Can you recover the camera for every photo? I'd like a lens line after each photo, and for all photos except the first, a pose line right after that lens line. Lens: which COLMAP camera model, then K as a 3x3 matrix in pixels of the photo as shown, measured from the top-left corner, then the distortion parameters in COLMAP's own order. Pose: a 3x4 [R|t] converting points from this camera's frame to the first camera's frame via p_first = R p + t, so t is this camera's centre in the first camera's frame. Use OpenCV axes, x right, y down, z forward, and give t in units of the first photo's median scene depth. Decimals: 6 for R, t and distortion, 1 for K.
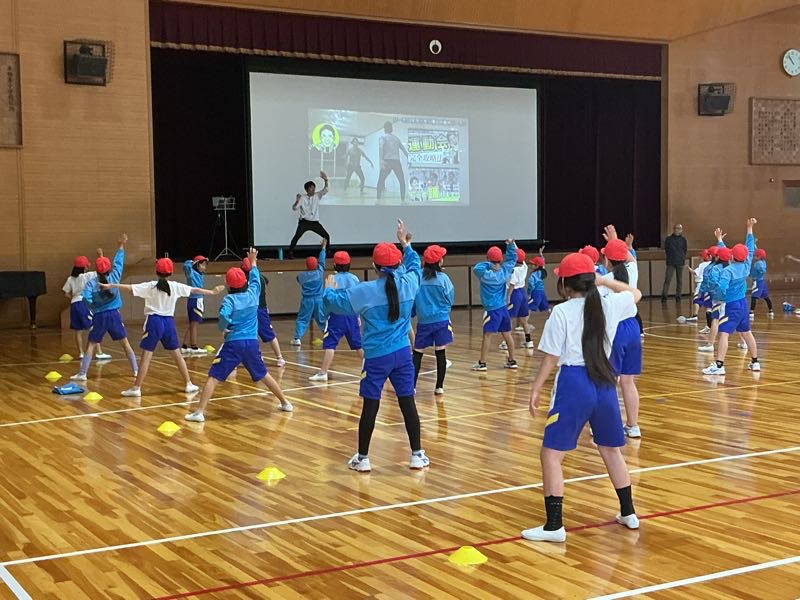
lens RADIAL K [[1171.3, 0, 403.5], [0, 1171.3, 301.2], [0, 0, 1]] dist [0.080894, 0.000000]
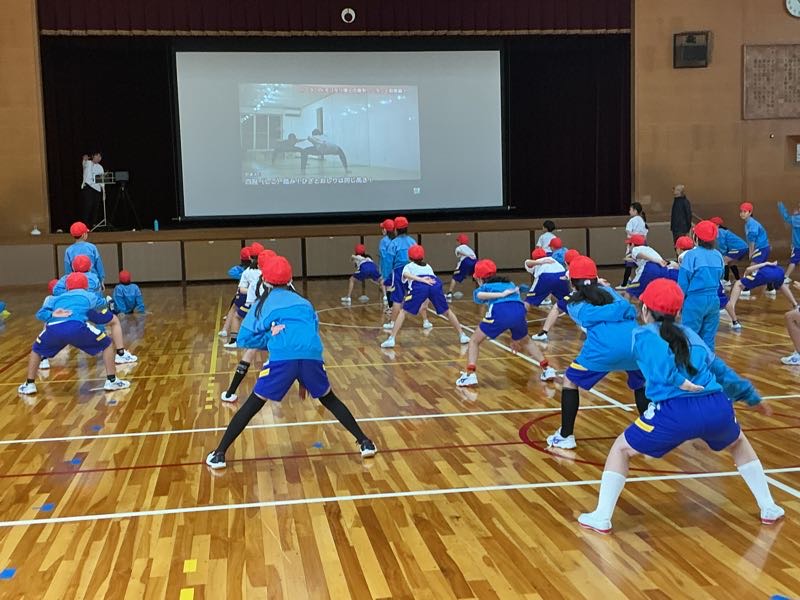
lens RADIAL K [[994.5, 0, 395.1], [0, 994.5, 292.9], [0, 0, 1]] dist [0.045206, 0.000000]
pose [[0.936668, 0.019188, -0.349692, 0.336852], [-0.004324, 0.999056, 0.043236, -0.015658], [0.350192, -0.038986, 0.935866, 0.192154]]
